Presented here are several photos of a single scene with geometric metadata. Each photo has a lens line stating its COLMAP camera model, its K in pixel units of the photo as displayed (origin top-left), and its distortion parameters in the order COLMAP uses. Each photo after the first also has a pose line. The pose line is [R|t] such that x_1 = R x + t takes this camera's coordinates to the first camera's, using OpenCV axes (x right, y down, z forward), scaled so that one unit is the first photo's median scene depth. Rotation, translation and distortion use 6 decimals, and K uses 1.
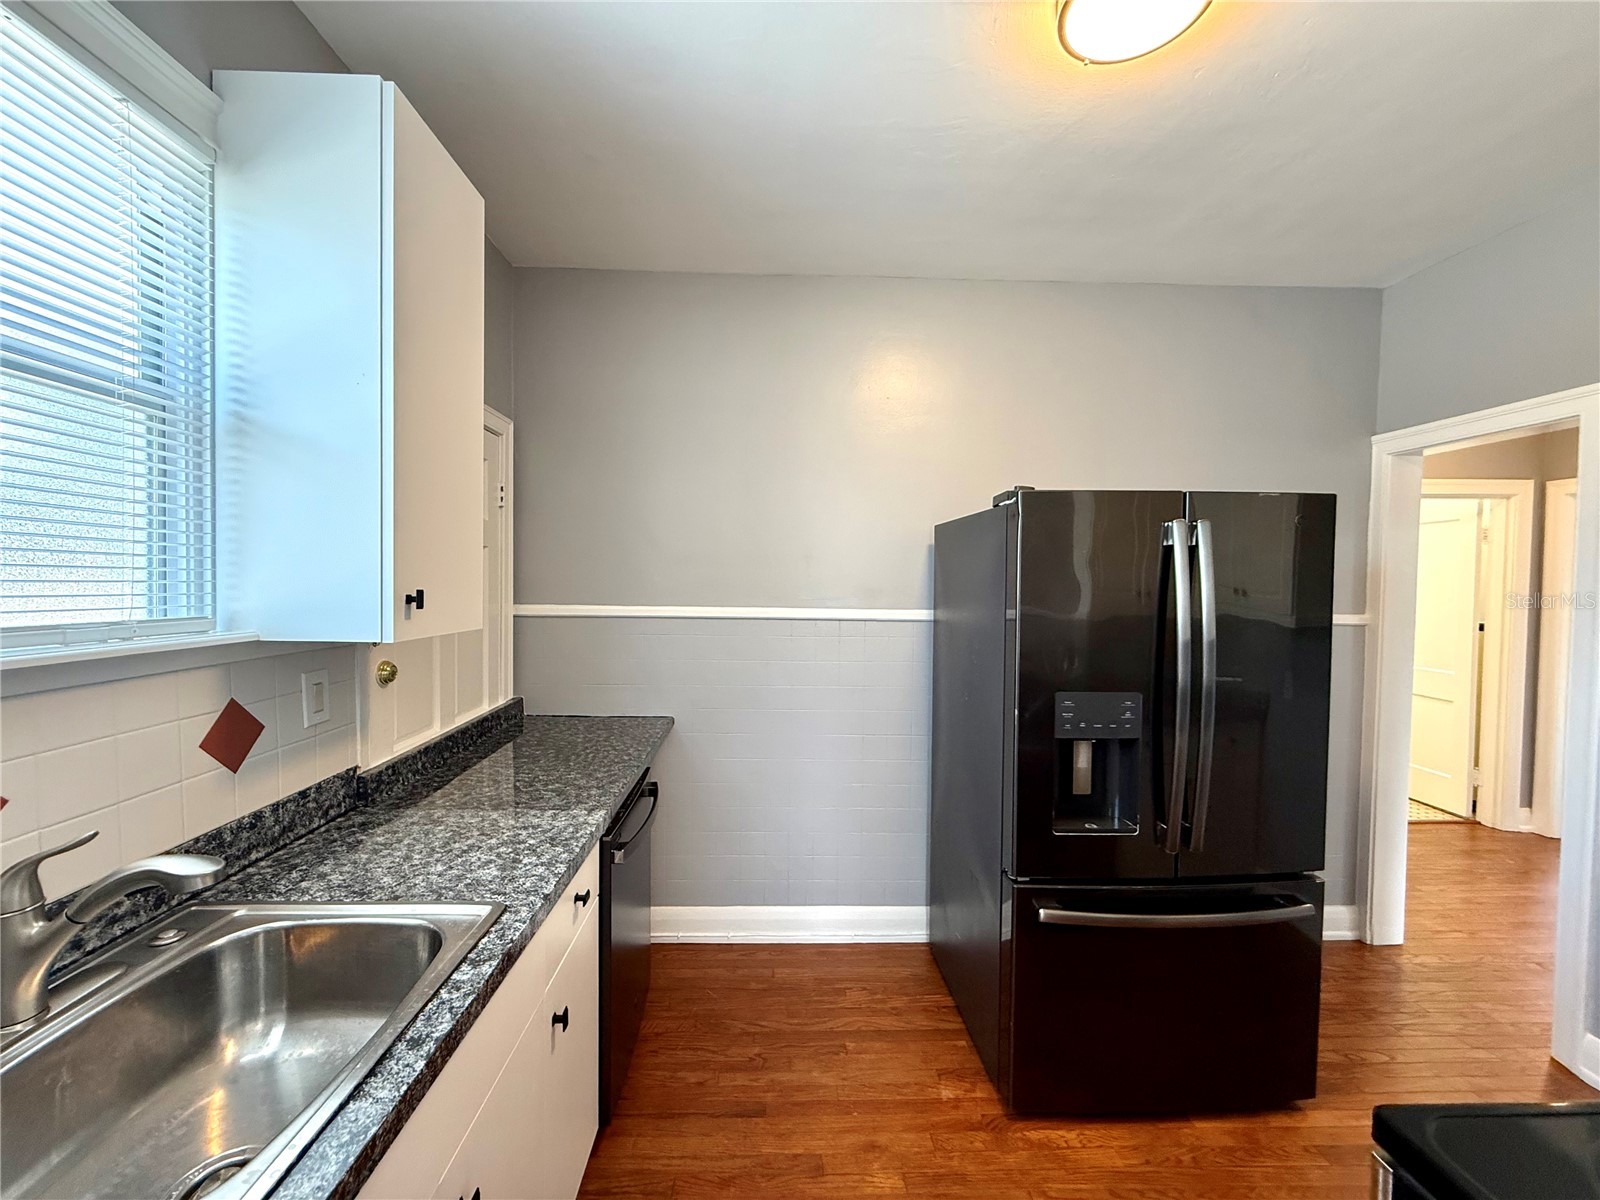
lens RADIAL K [[649.6, 0, 763.9], [0, 649.6, 600.6], [0, 0, 1]] dist [0.000338, 0.000072]
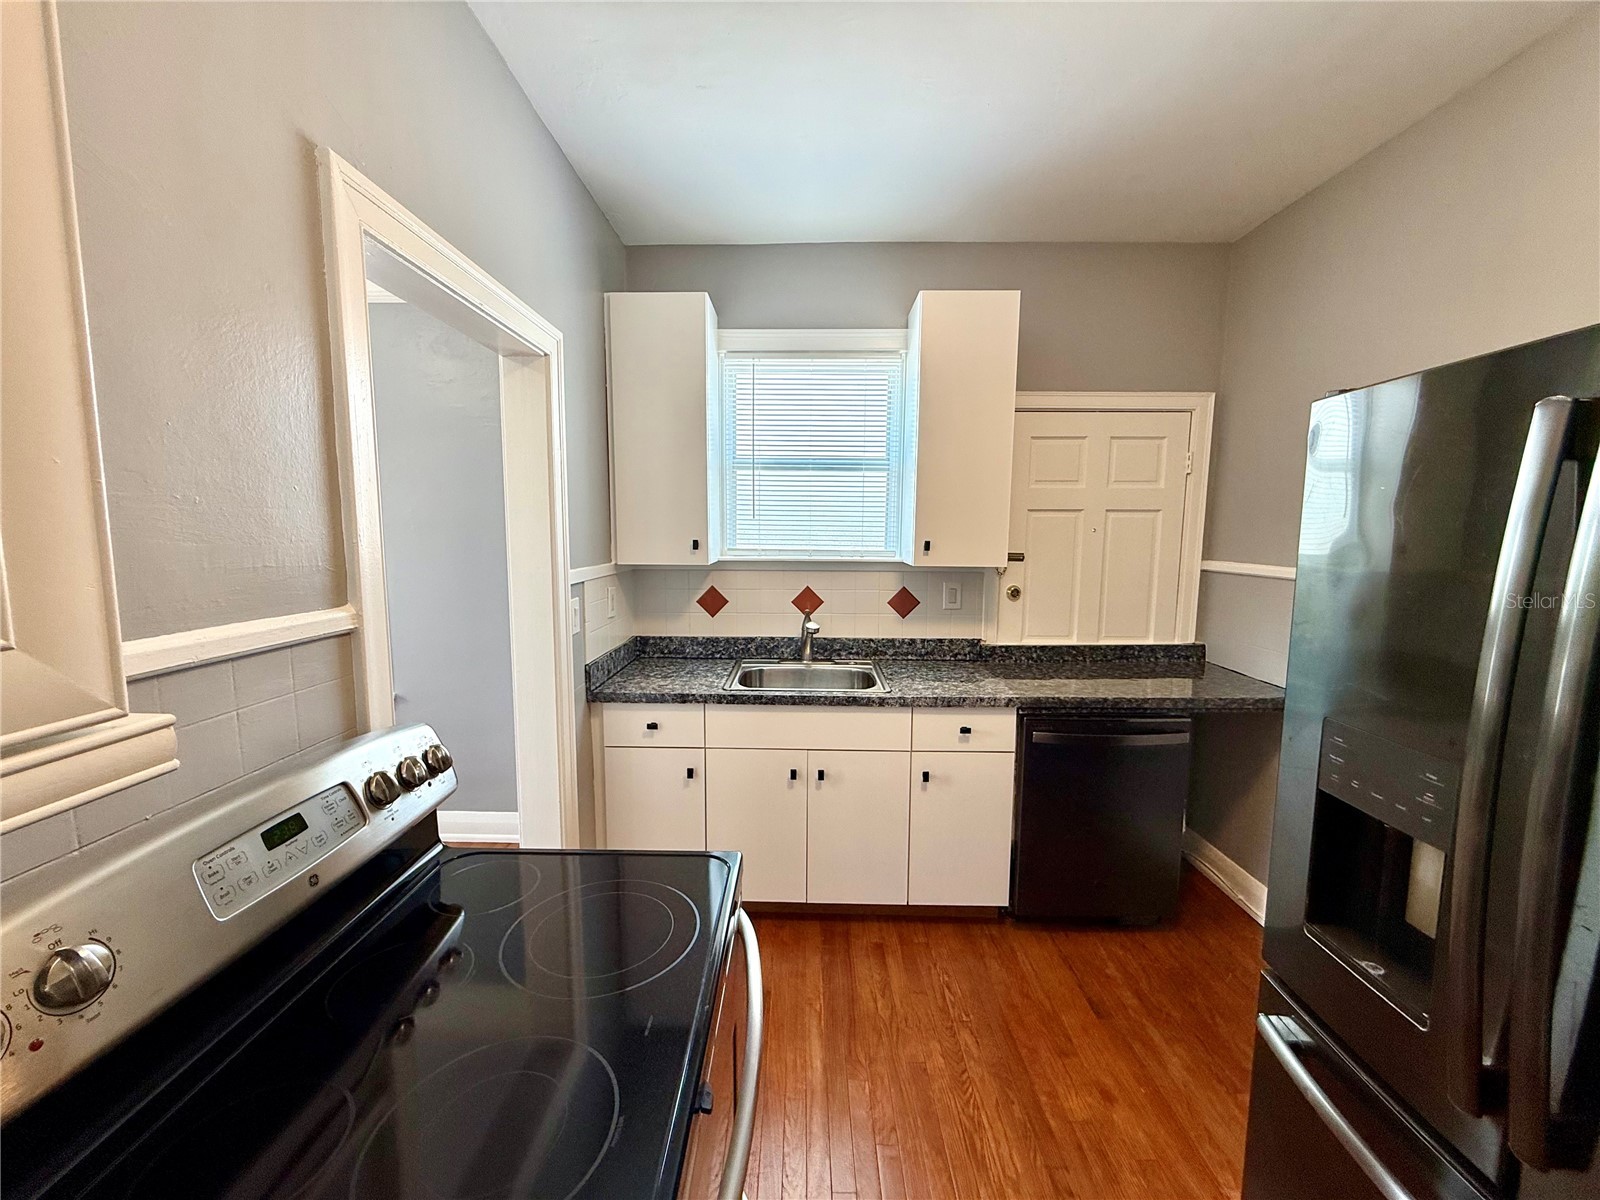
lens RADIAL K [[637.9, 0, 791.6], [0, 637.9, 600.5], [0, 0, 1]] dist [-0.000436, 0.000450]
pose [[-0.042812, 0.102912, -0.993769, 1.154245], [-0.040588, 0.993680, 0.104652, -0.017984], [0.998258, 0.044815, -0.038365, 0.531873]]
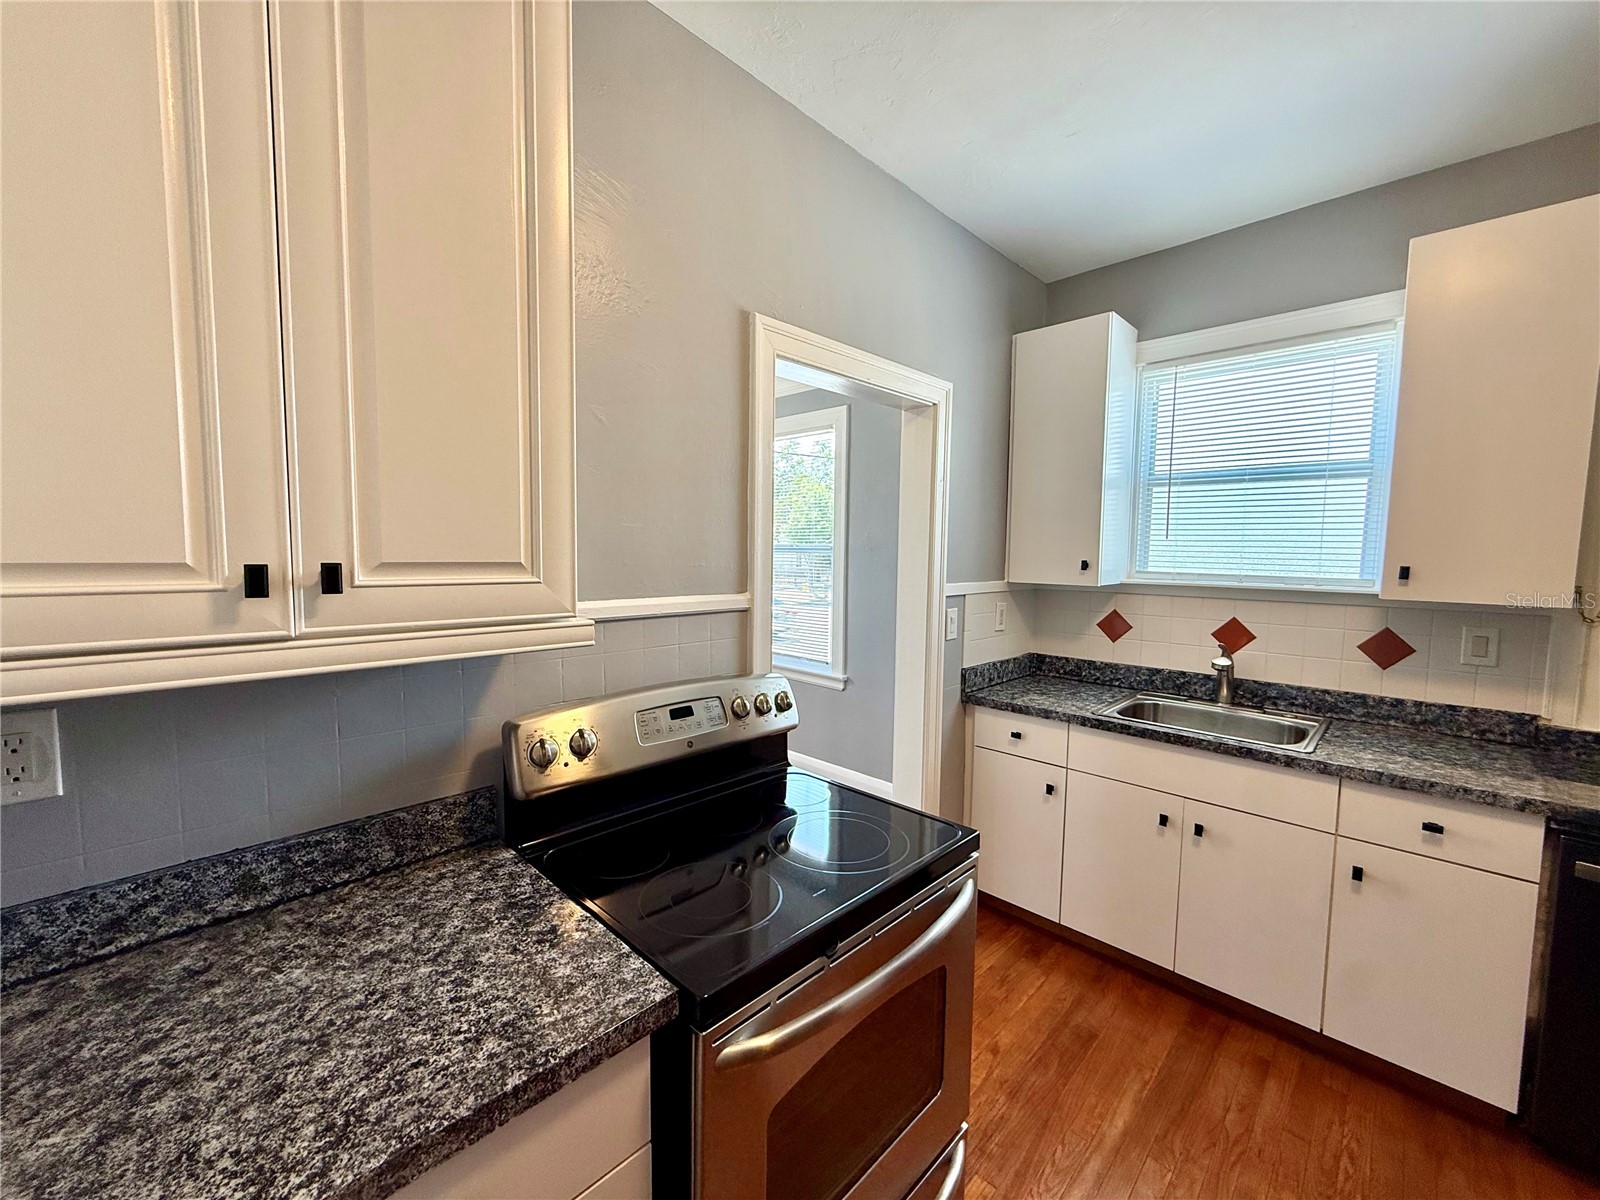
lens RADIAL K [[637.9, 0, 791.6], [0, 637.9, 600.5], [0, 0, 1]] dist [-0.000436, 0.000450]
pose [[-0.715733, 0.038592, -0.697307, 1.195170], [-0.042487, 0.994216, 0.098634, -0.018472], [0.697080, 0.100222, -0.709954, 0.847790]]
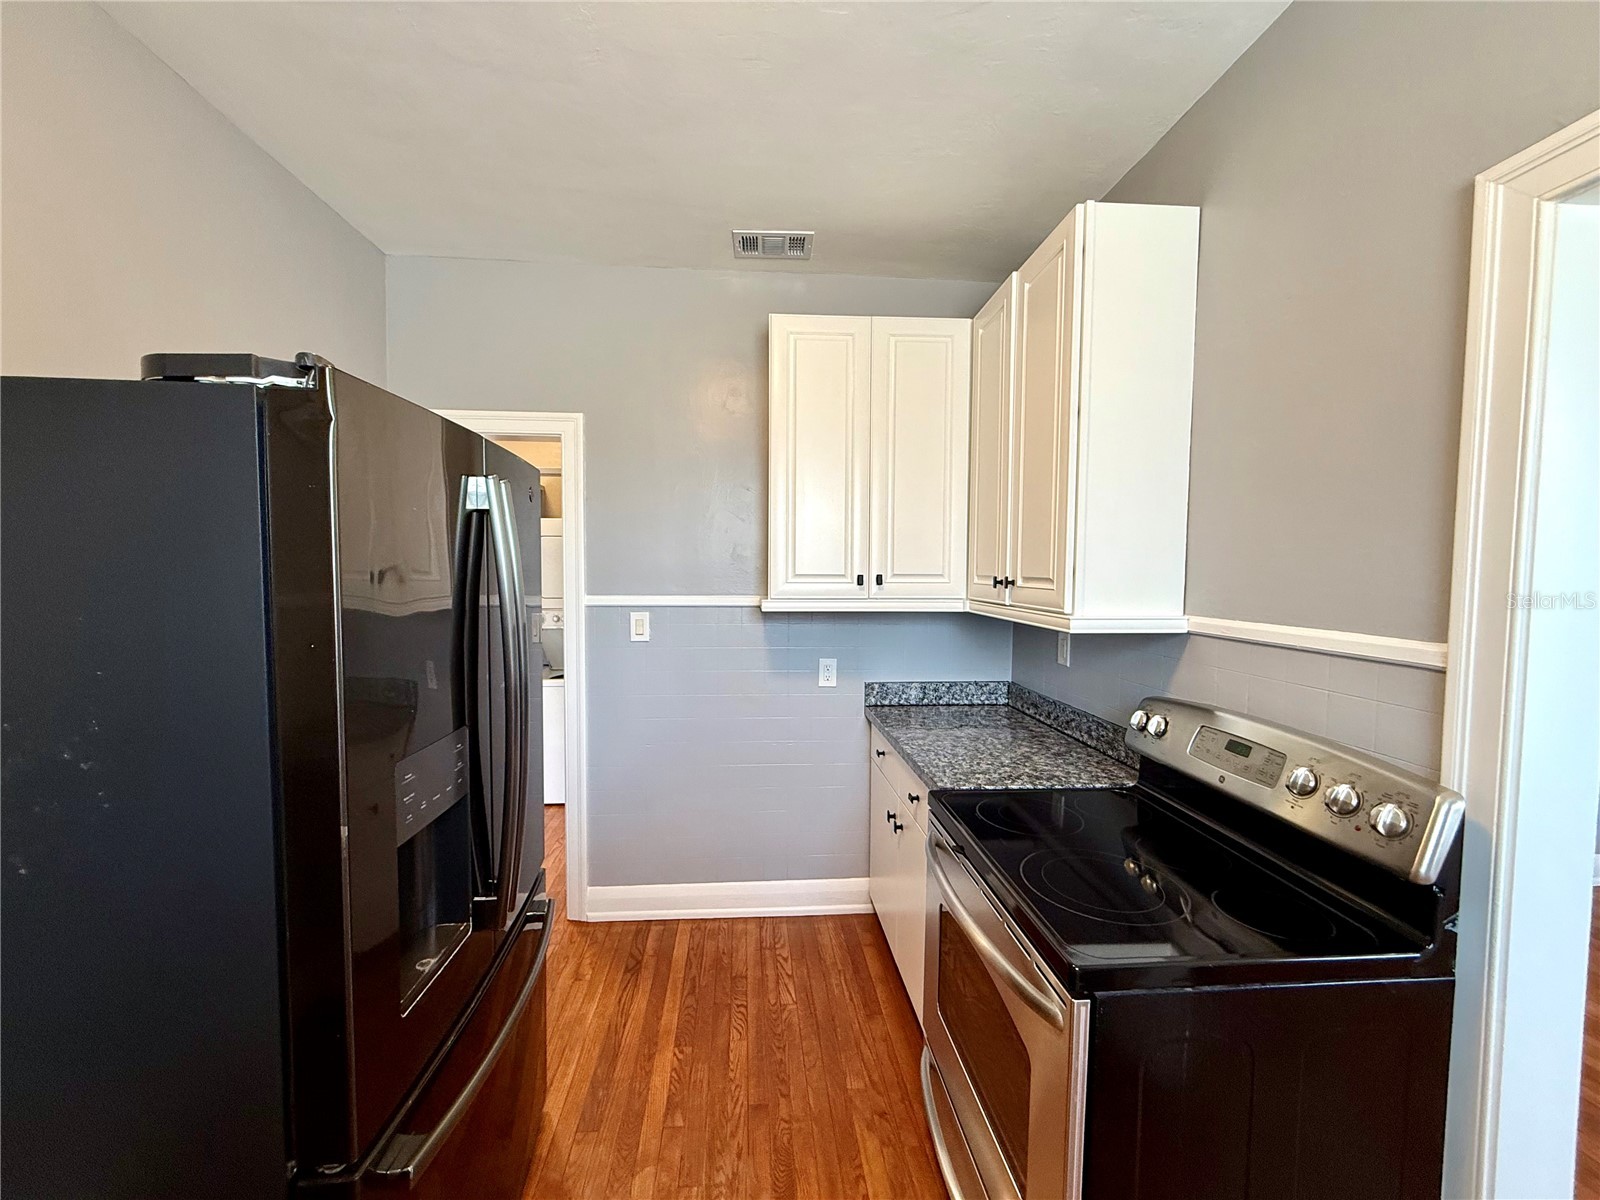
lens RADIAL K [[637.9, 0, 791.6], [0, 637.9, 600.5], [0, 0, 1]] dist [-0.000436, 0.000450]
pose [[-0.054742, -0.058964, 0.996758, -0.097372], [0.024601, 0.997872, 0.060381, -0.021414], [-0.998197, 0.027826, -0.053175, 0.734391]]
